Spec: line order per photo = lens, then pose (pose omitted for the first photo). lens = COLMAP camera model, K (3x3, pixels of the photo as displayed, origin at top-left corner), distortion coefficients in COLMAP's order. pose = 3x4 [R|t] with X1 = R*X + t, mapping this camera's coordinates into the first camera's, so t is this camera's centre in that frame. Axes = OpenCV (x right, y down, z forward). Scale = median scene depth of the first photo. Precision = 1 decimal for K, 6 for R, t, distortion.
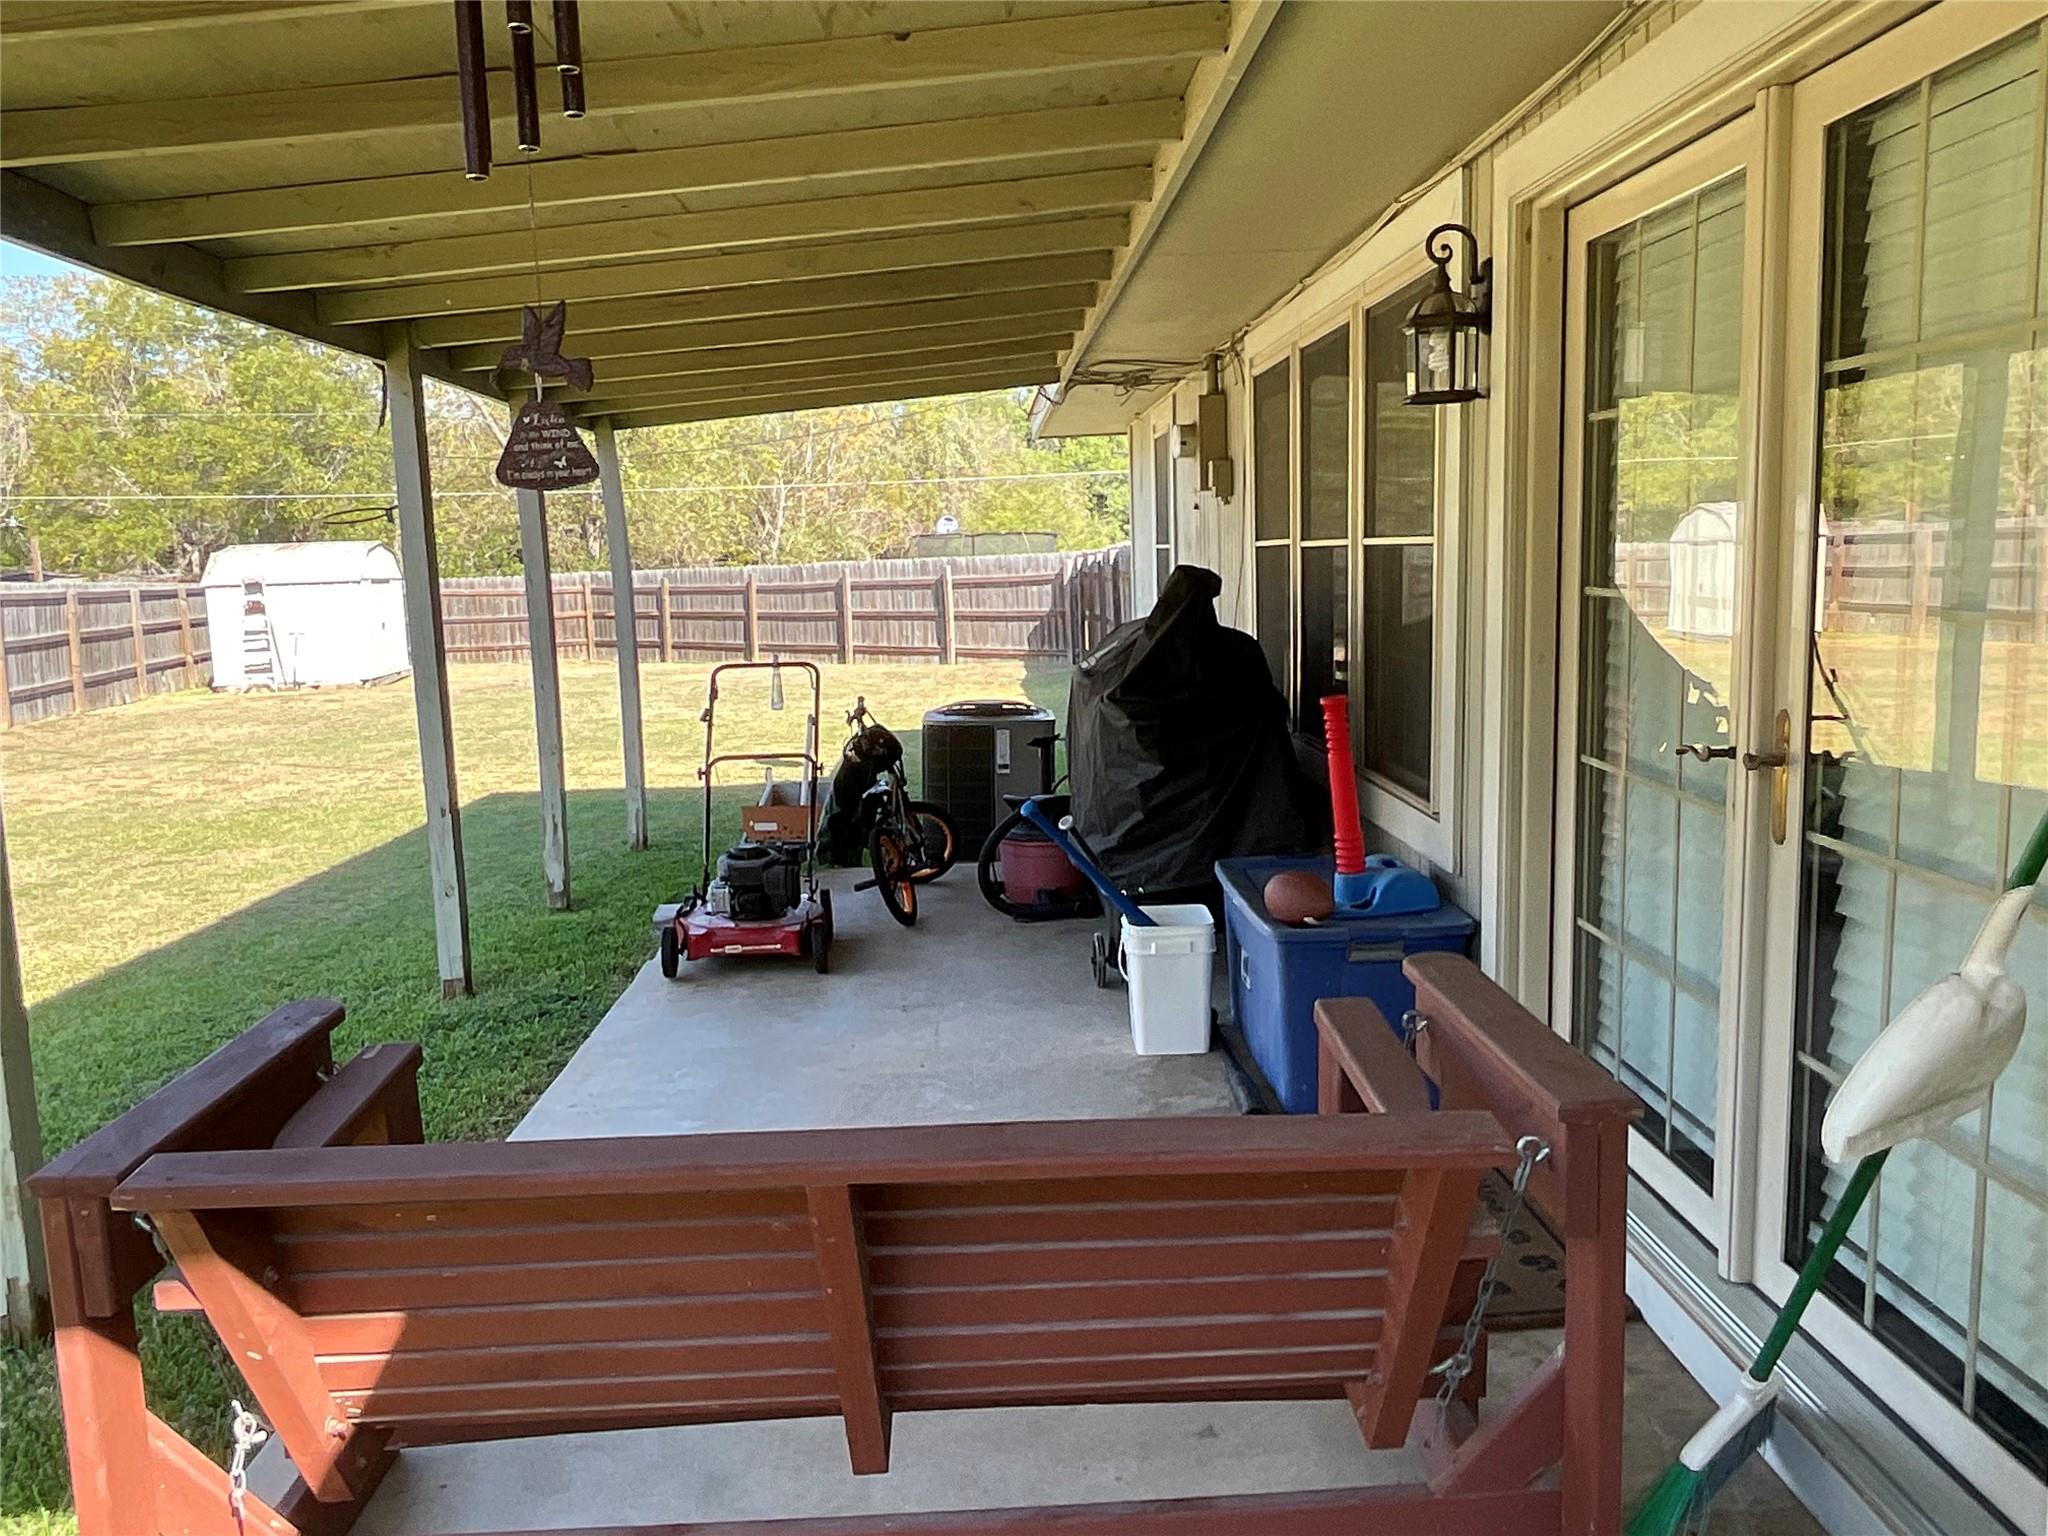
lens RADIAL K [[1522.7, 0, 1029.2], [0, 1522.7, 761.9], [0, 0, 1]] dist [-0.000455, -0.018248]
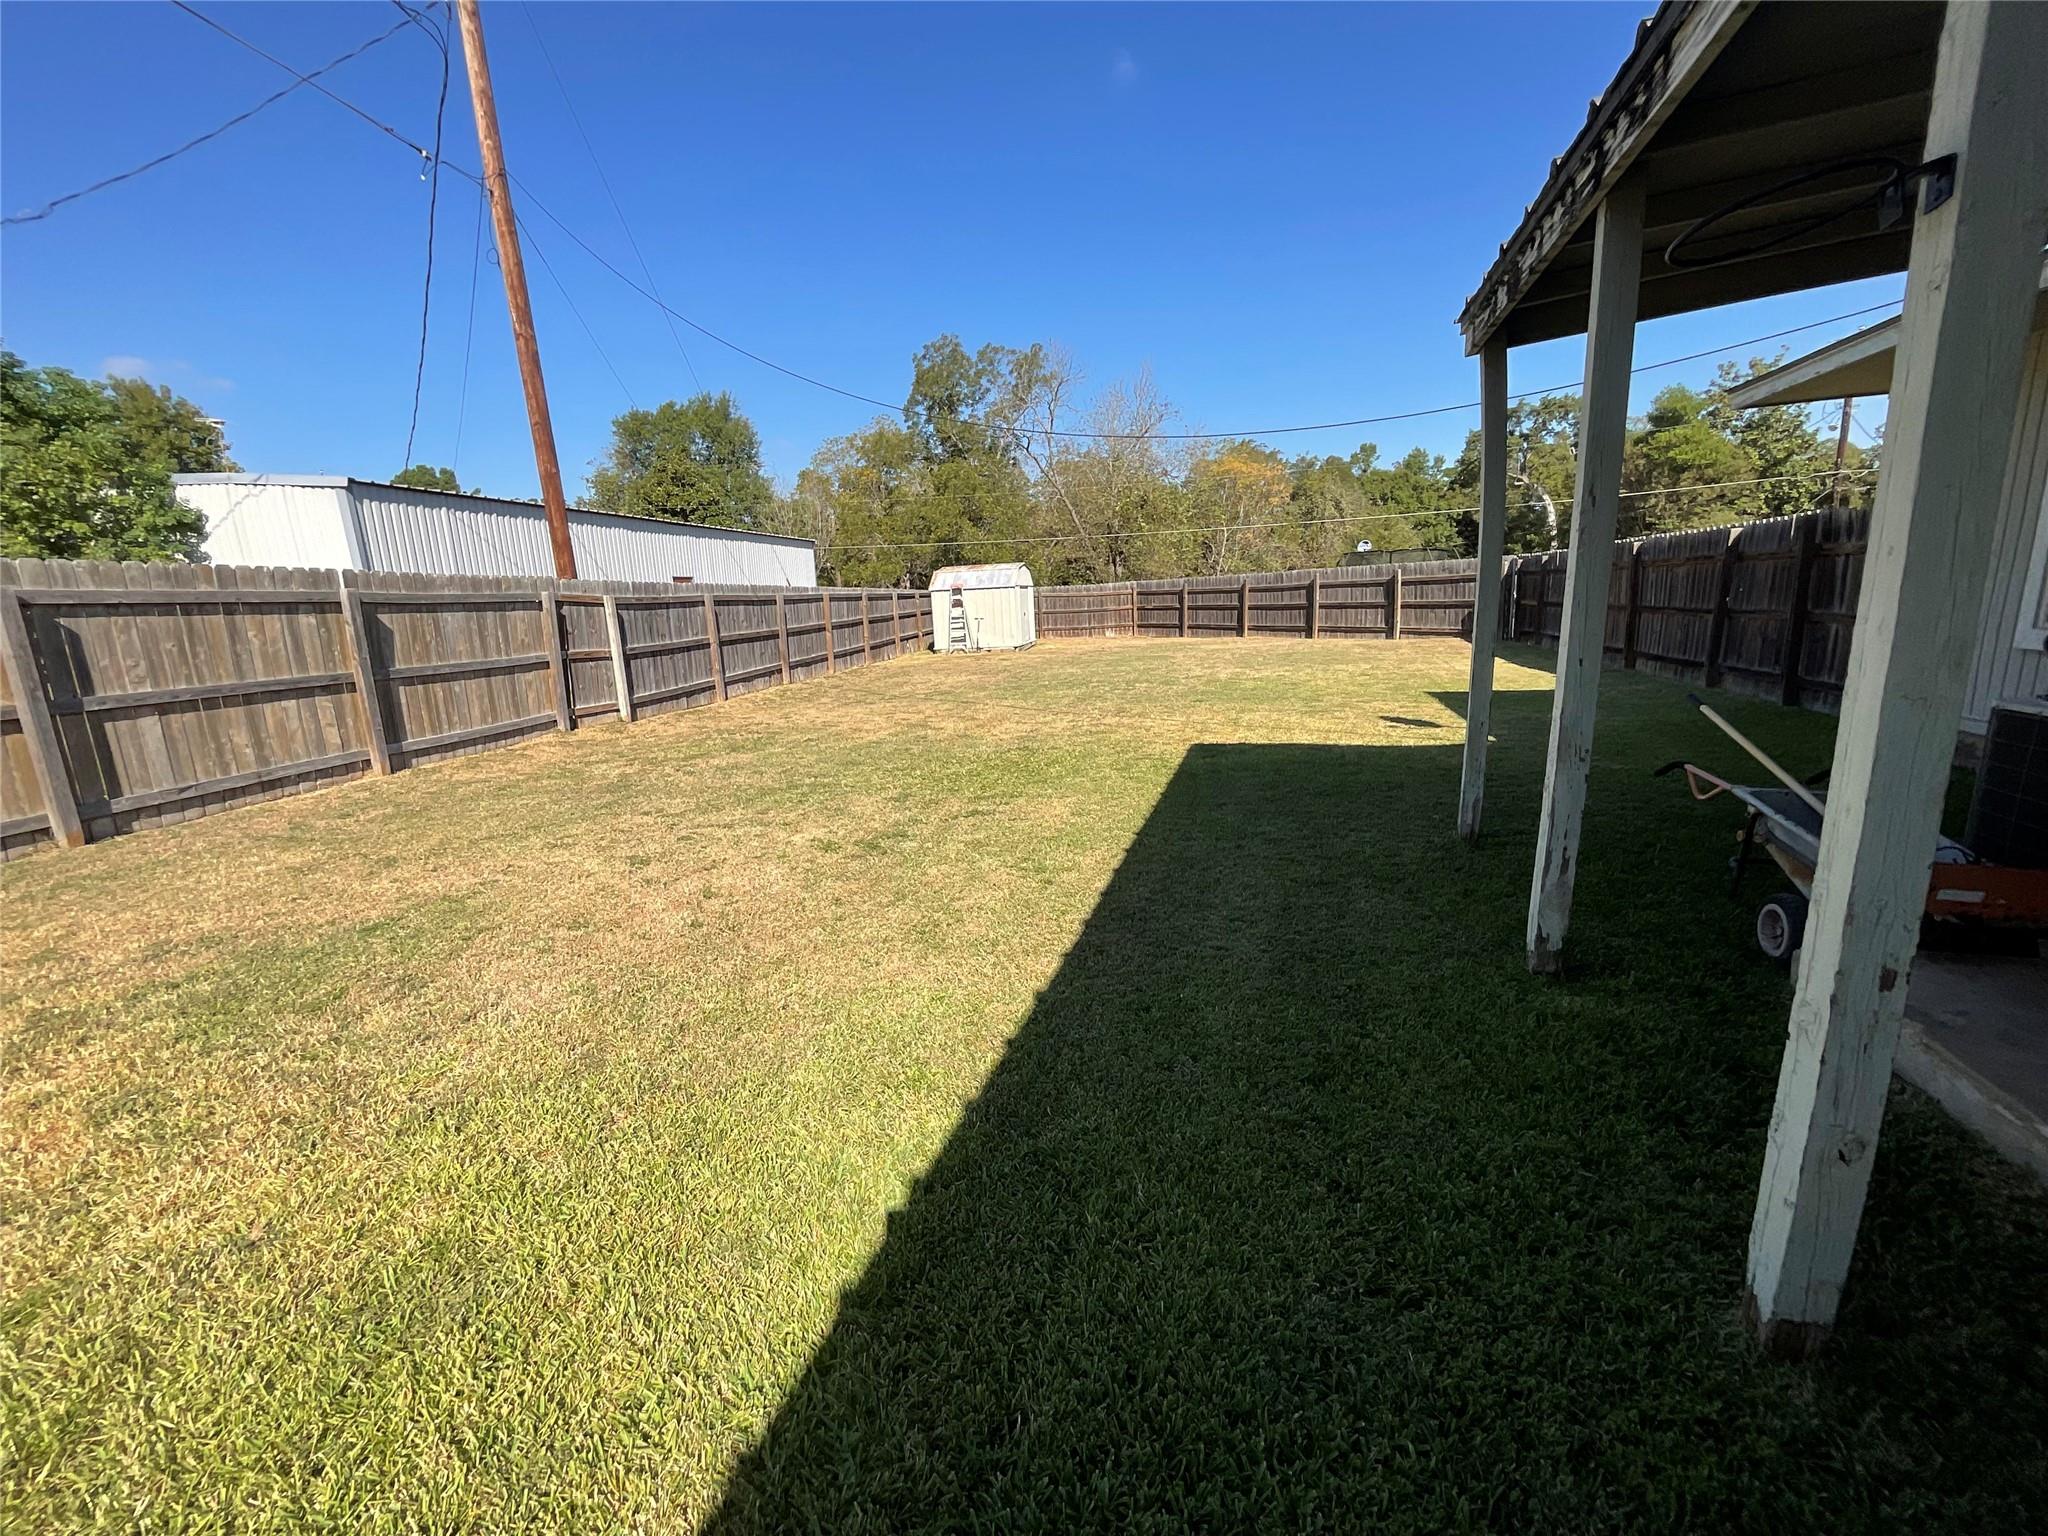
lens RADIAL K [[829.3, 0, 1030.7], [0, 829.3, 770.3], [0, 0, 1]] dist [-0.010952, 0.000530]
pose [[0.939401, 0.058167, -0.337849, -0.106859], [-0.026699, 0.994921, 0.097054, -0.007735], [0.341778, -0.082153, 0.936183, 0.144821]]
